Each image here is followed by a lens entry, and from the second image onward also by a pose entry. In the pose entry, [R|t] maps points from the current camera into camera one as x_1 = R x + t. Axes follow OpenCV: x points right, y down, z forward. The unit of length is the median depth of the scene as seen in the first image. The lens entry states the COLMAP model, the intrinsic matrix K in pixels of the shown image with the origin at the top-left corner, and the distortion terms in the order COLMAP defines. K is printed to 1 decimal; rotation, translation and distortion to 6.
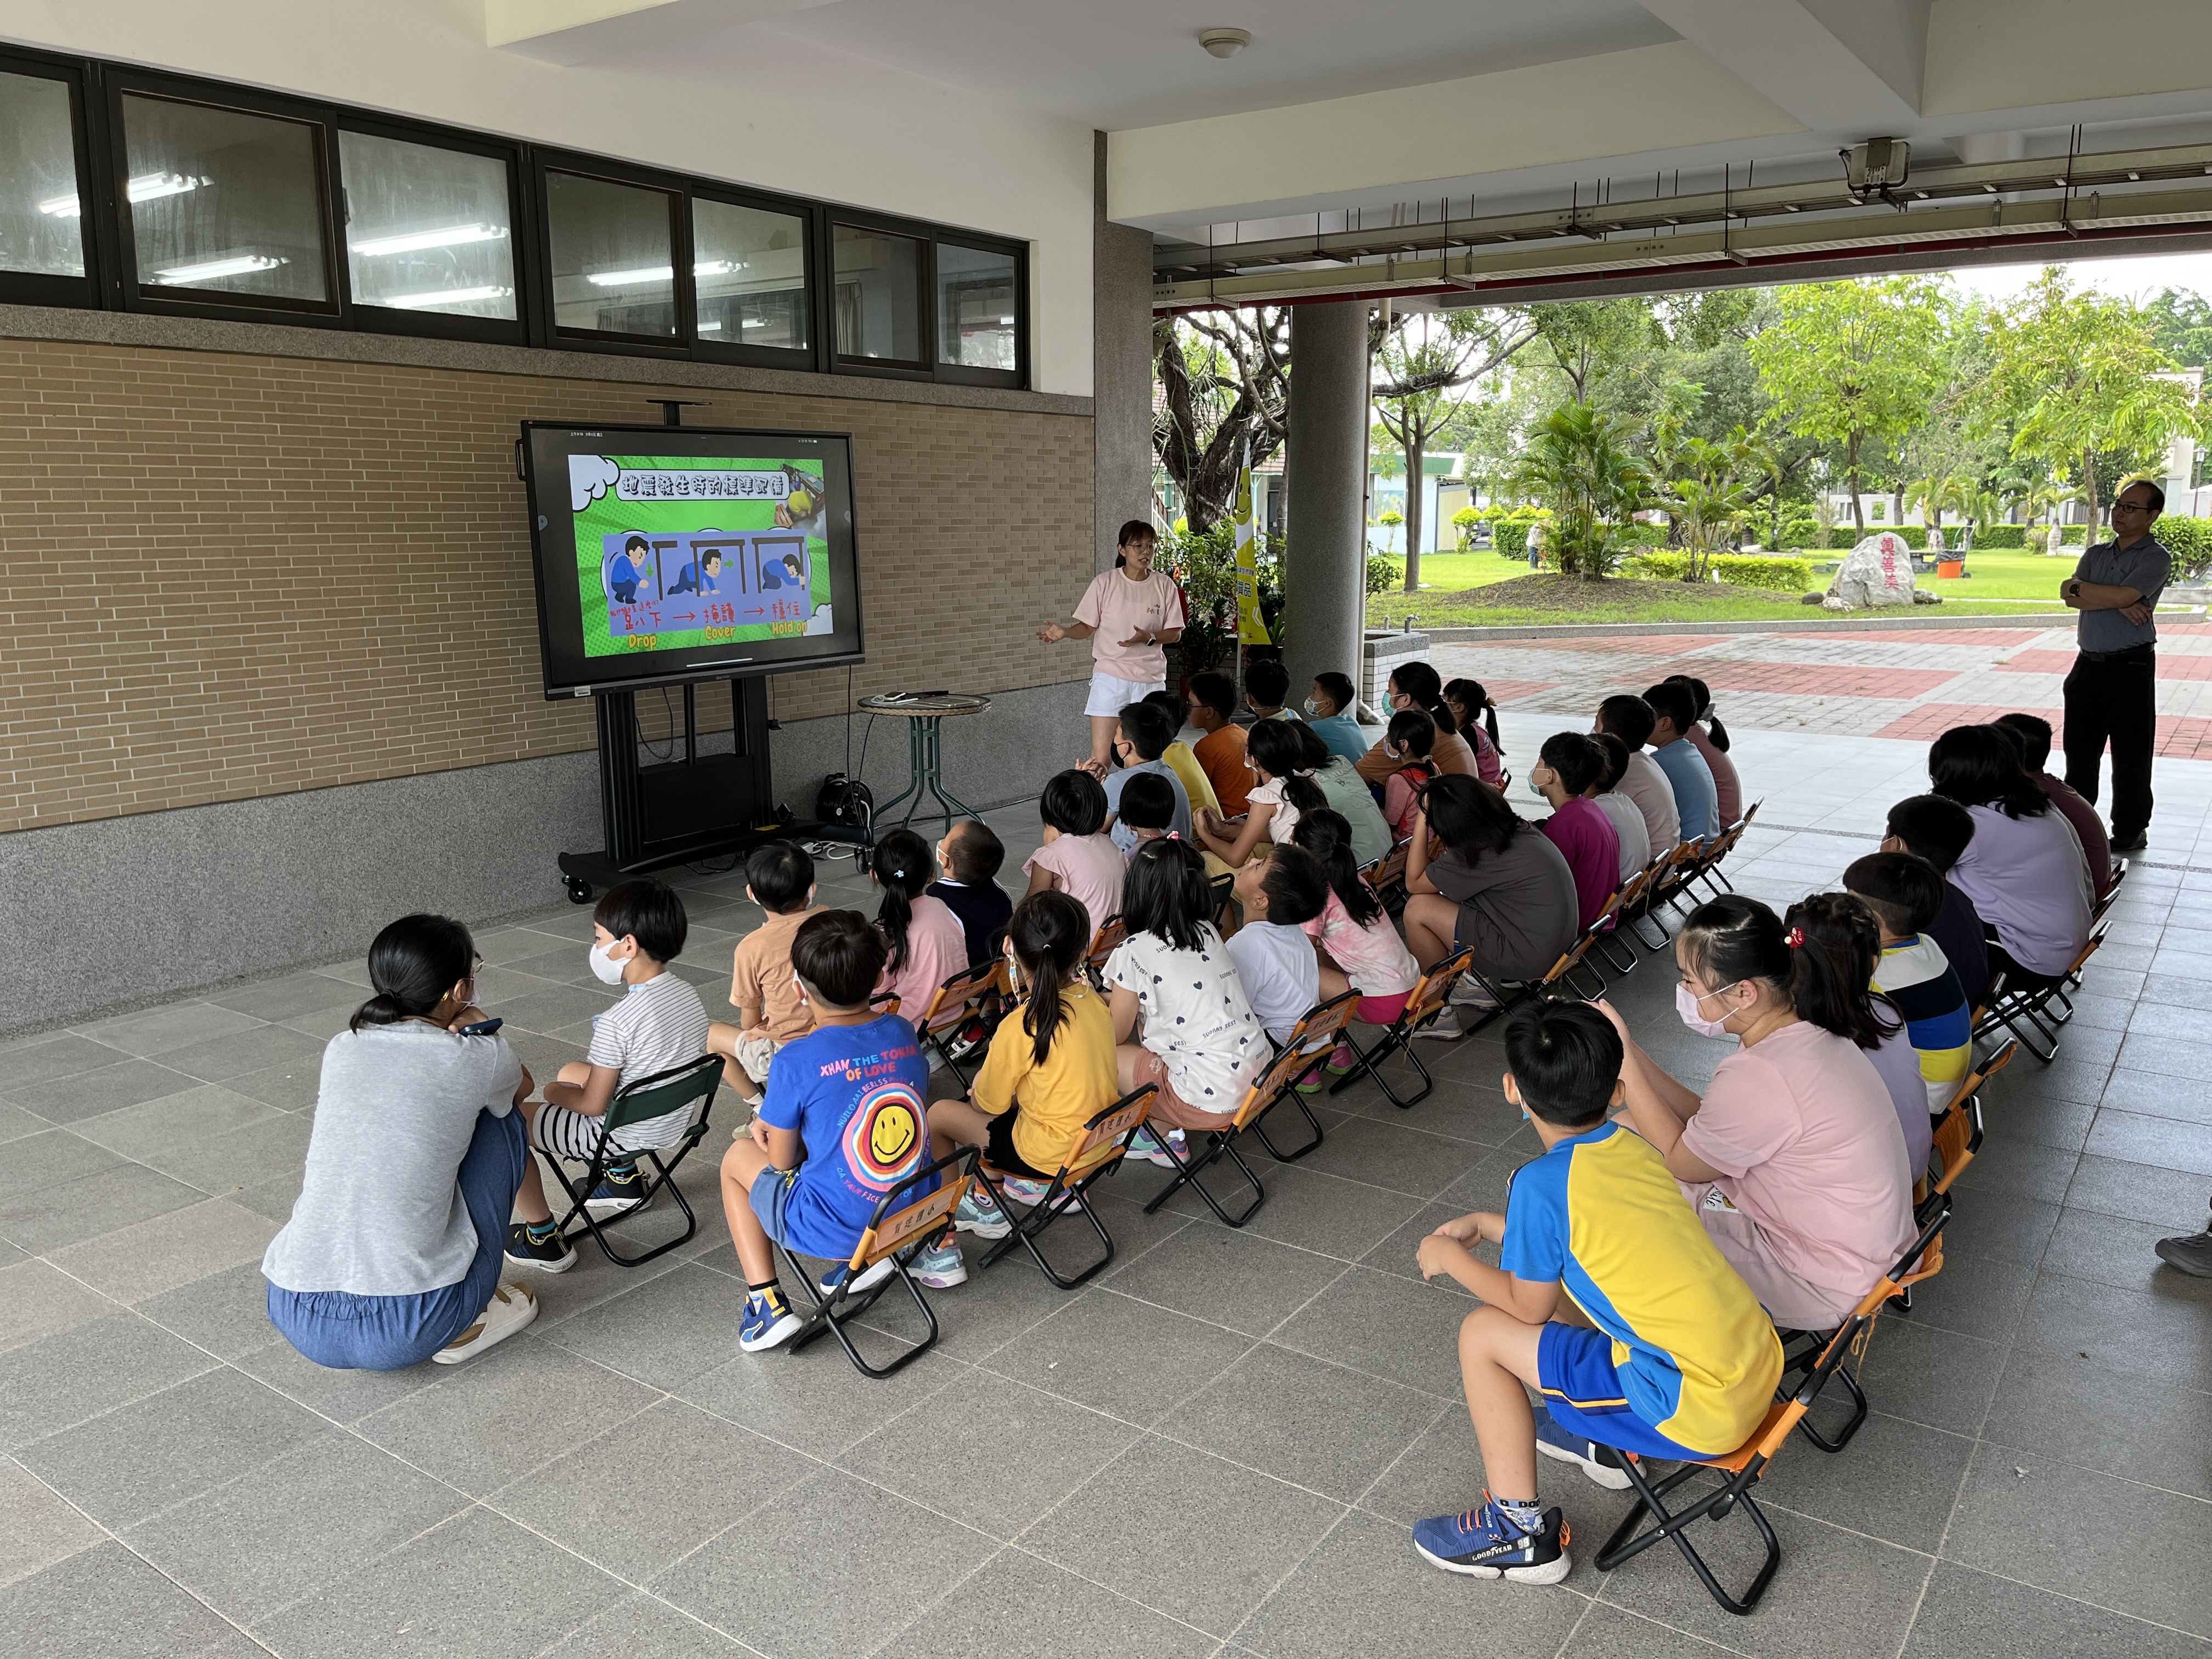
lens RADIAL K [[1691.7, 0, 1114.4], [0, 1691.7, 814.5], [0, 0, 1]] dist [0.051583, -0.065012]
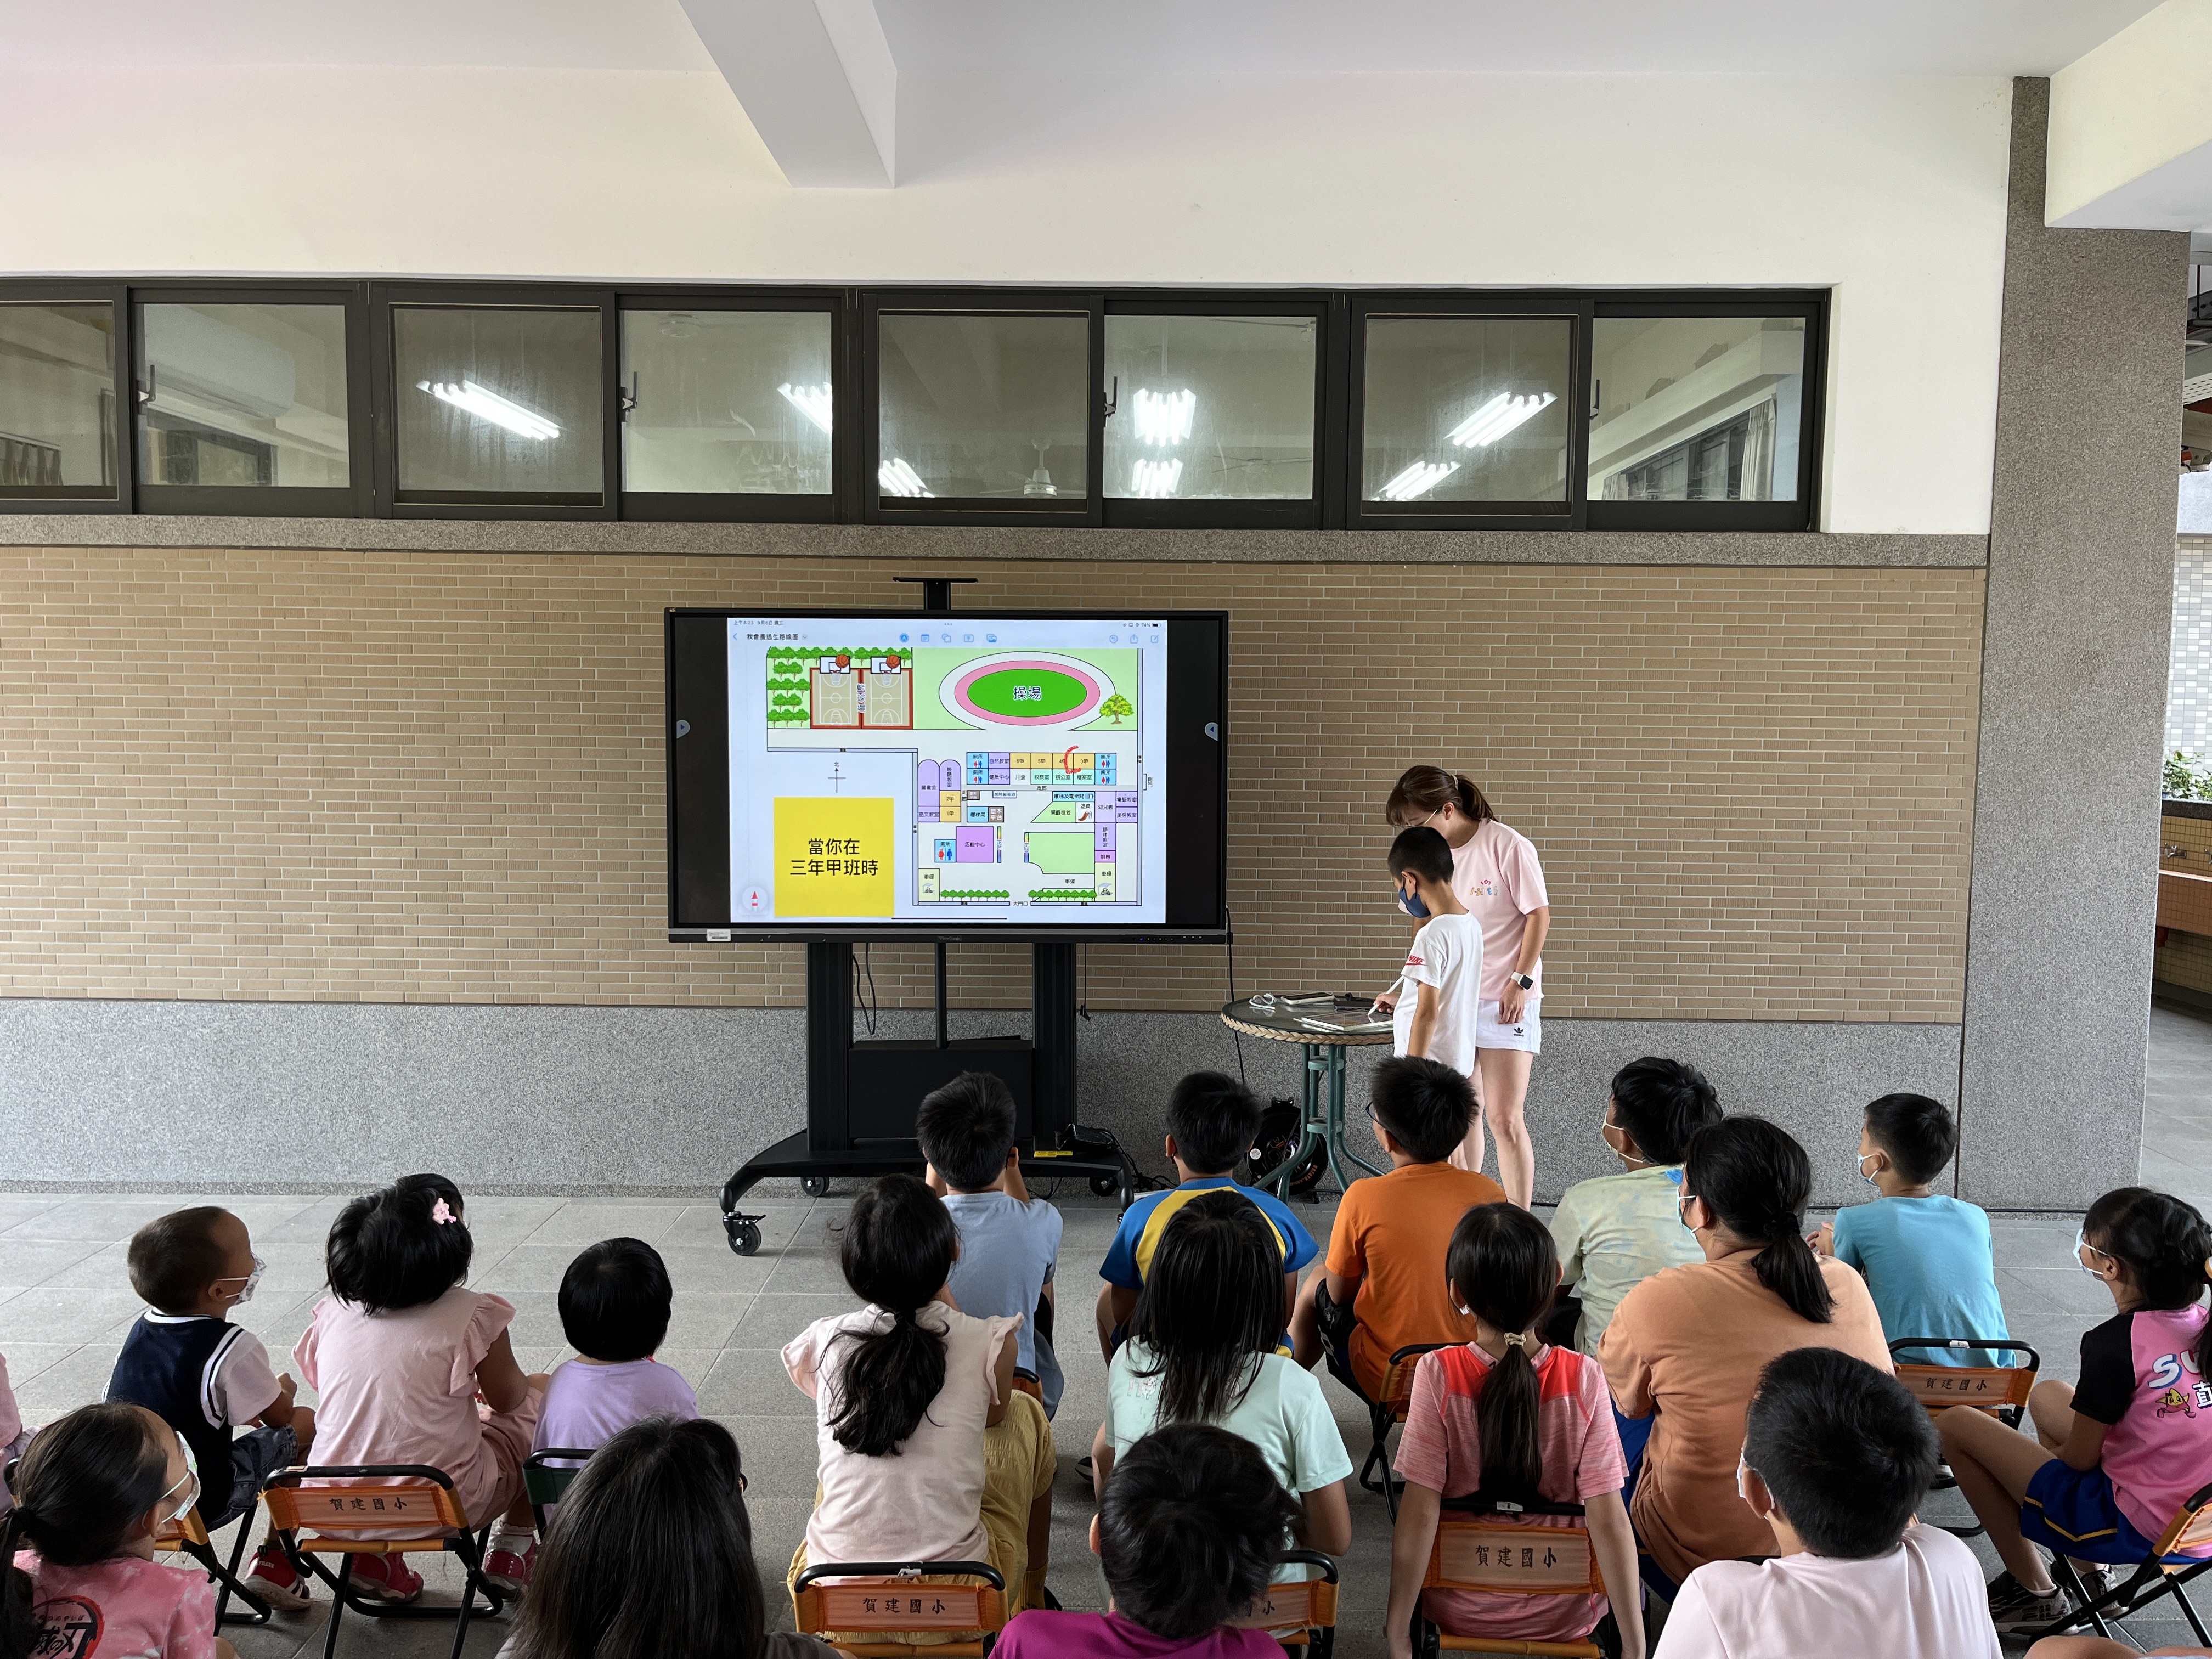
lens RADIAL K [[1691.7, 0, 1111.3], [0, 1691.7, 834.7], [0, 0, 1]] dist [0.051583, -0.065012]
pose [[0.564512, 0.071728, -0.822303, 0.431129], [-0.161198, 0.986615, -0.024602, -0.123644], [0.809532, 0.146442, 0.568518, 0.652877]]
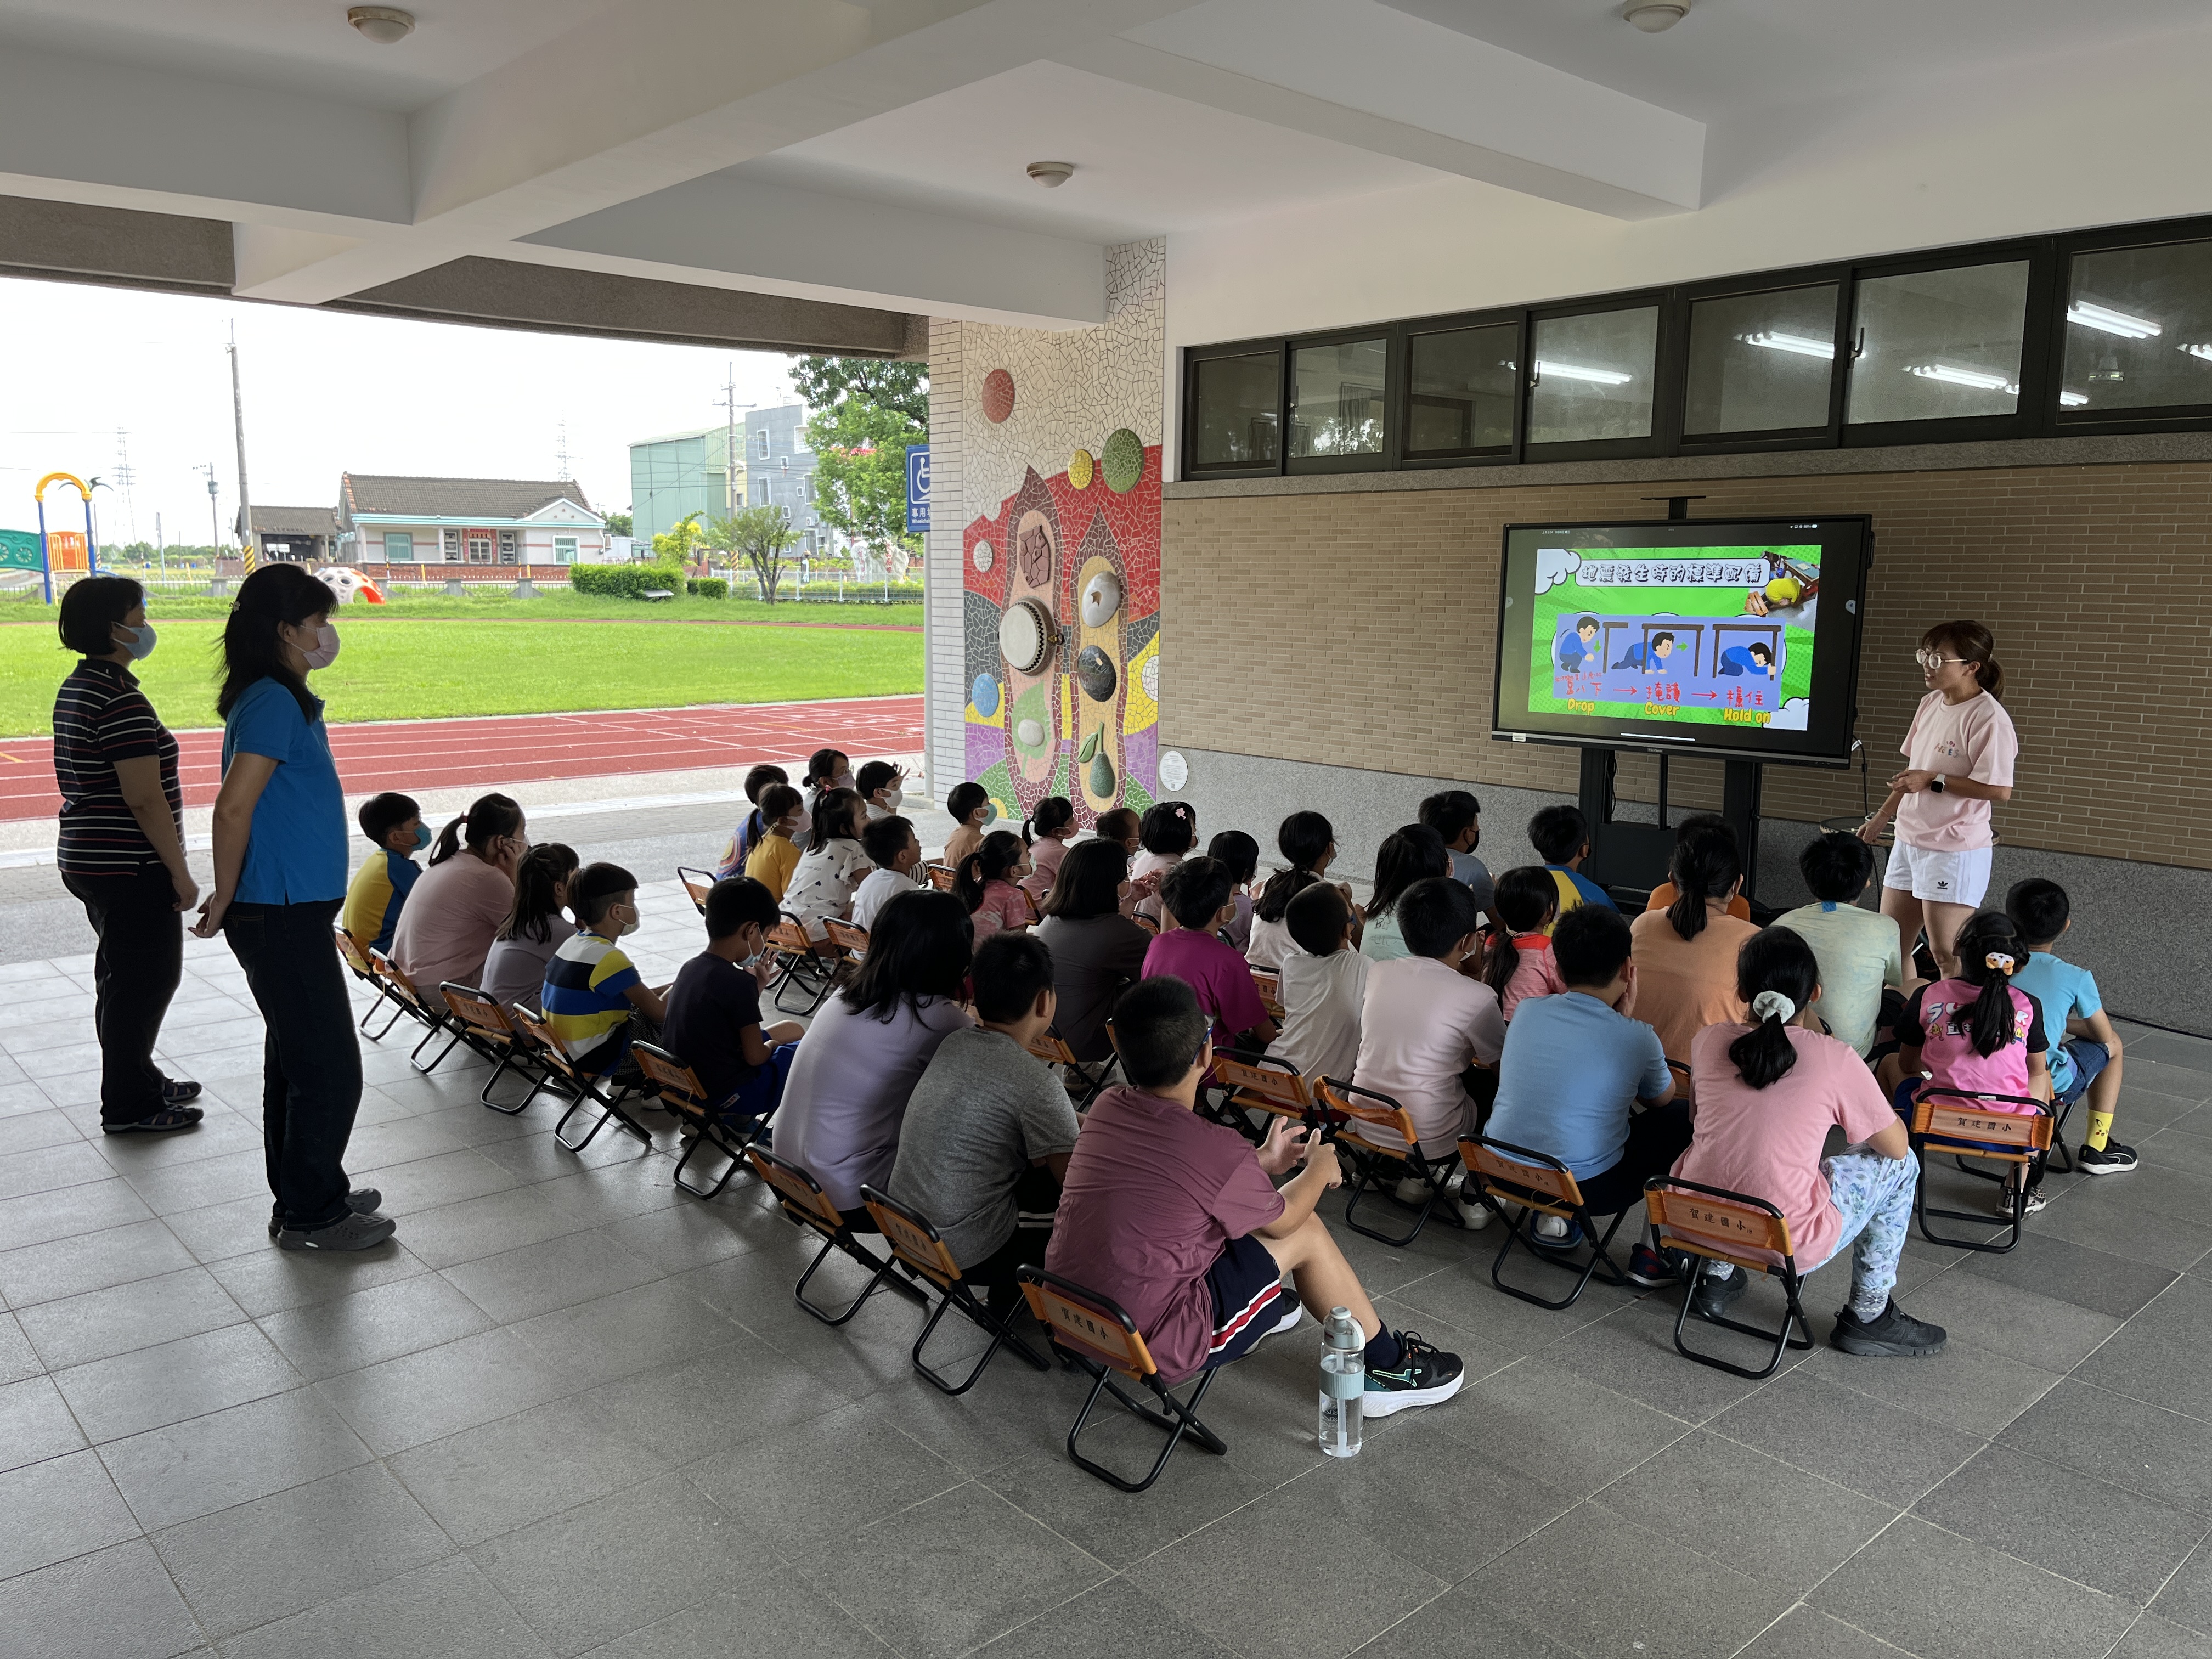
lens RADIAL K [[1691.7, 0, 1097.8], [0, 1691.7, 851.2], [0, 0, 1]] dist [0.051583, -0.065012]
pose [[-0.234829, 0.161221, -0.958573, 0.924897], [-0.182108, 0.961392, 0.206308, -0.184224], [0.954825, 0.223011, -0.196403, 0.922346]]
